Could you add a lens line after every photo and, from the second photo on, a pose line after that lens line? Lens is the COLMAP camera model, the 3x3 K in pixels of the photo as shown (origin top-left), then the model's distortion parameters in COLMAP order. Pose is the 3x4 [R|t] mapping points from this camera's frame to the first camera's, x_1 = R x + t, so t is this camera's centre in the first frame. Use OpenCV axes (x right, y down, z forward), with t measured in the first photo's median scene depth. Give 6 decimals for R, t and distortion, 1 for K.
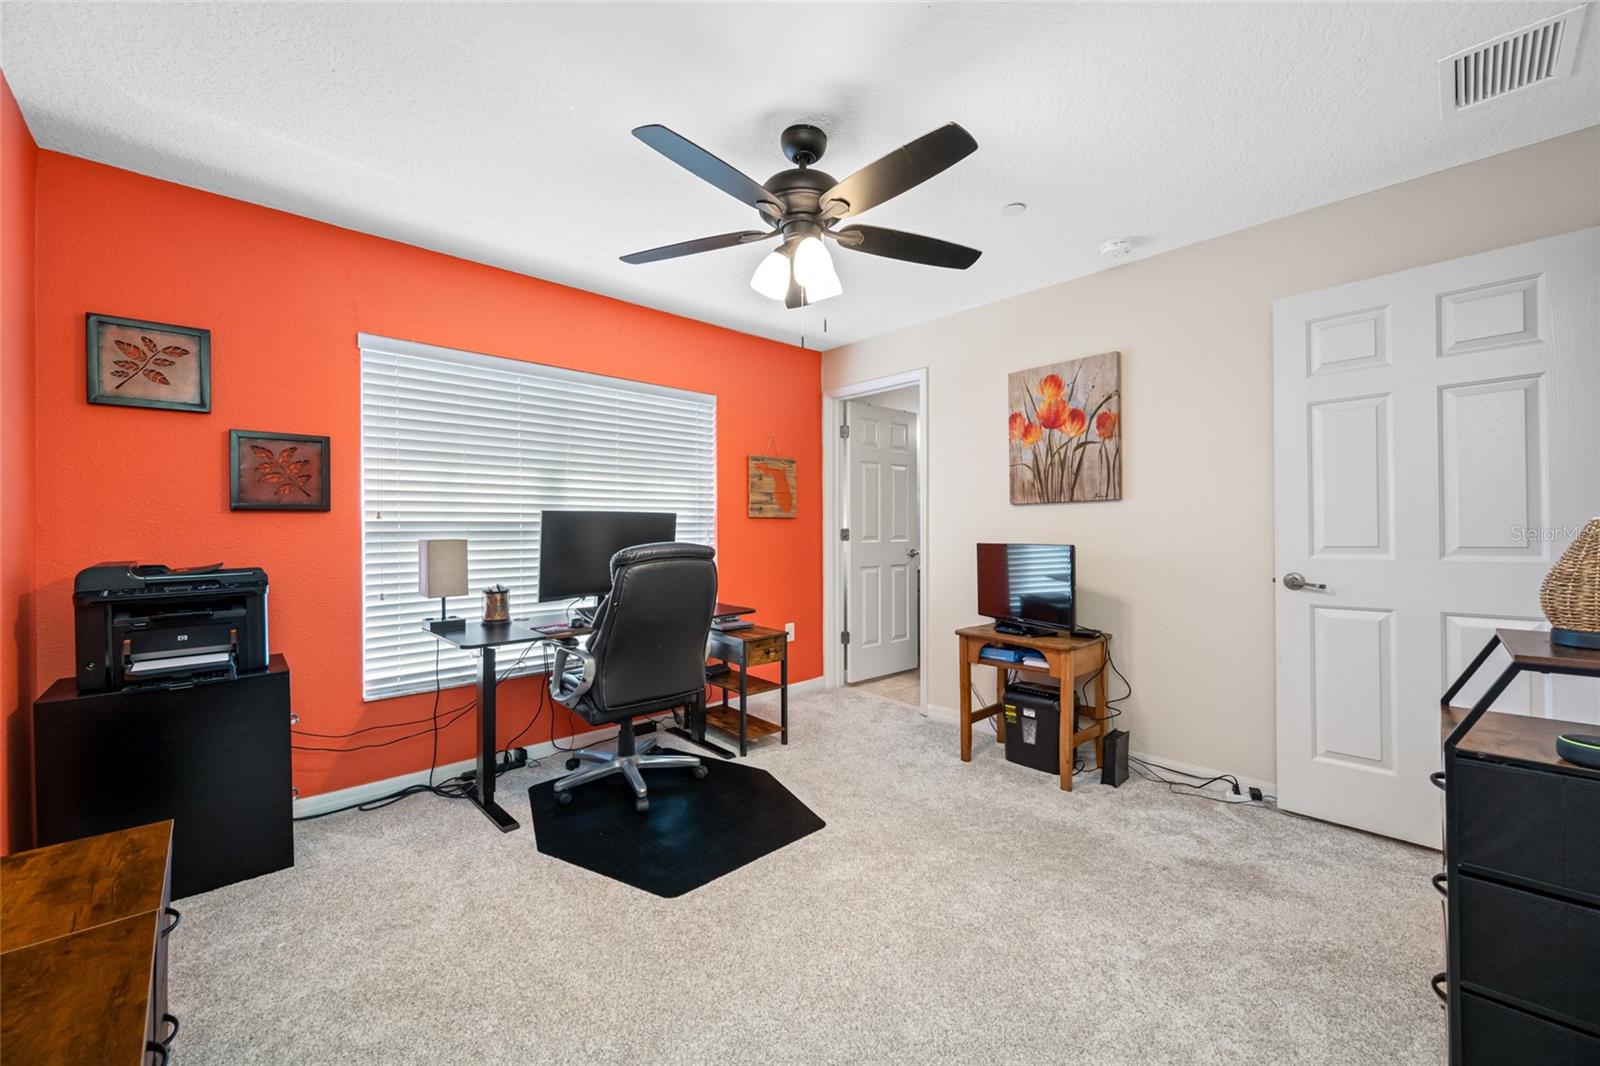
lens RADIAL K [[634.0, 0, 800.0], [0, 634.0, 533.0], [0, 0, 1]] dist [0.000357, 0.000372]
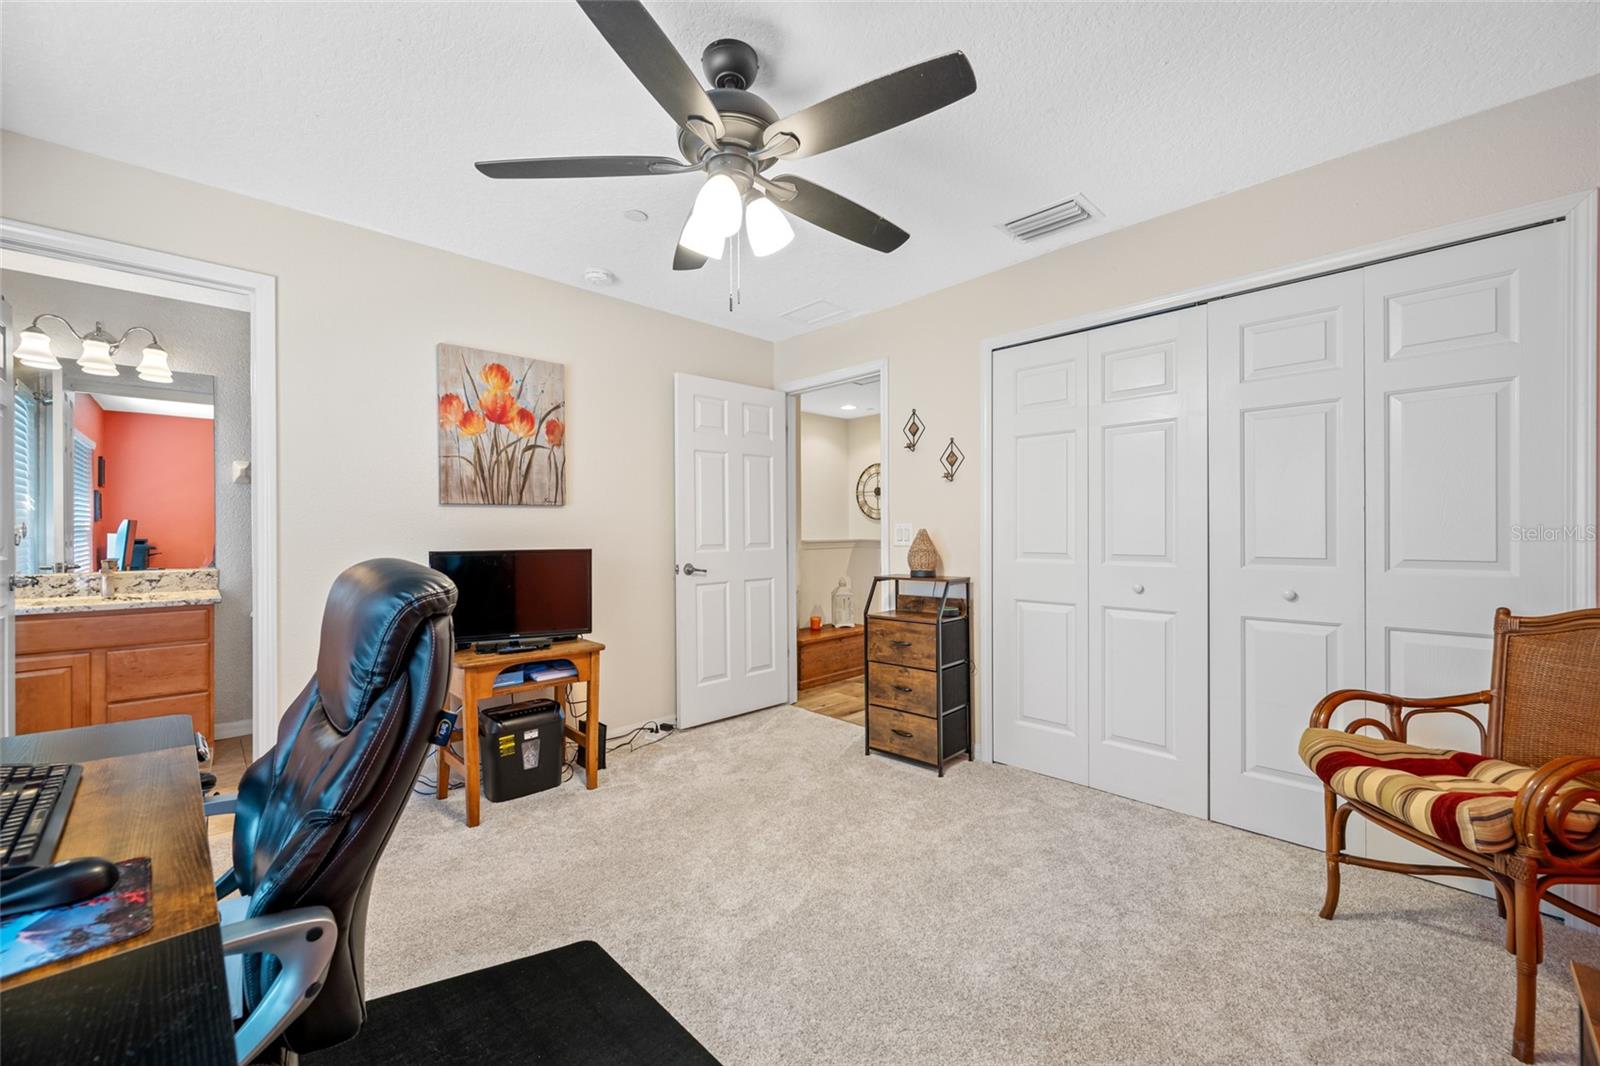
lens RADIAL K [[630.1, 0, 804.5], [0, 630.1, 538.6], [0, 0, 1]] dist [0.001731, 0.000337]
pose [[-0.022159, -0.004558, 0.999744, -0.537826], [0.010284, 0.999936, 0.004787, 0.001003], [-0.999702, 0.010388, -0.022111, 0.604967]]
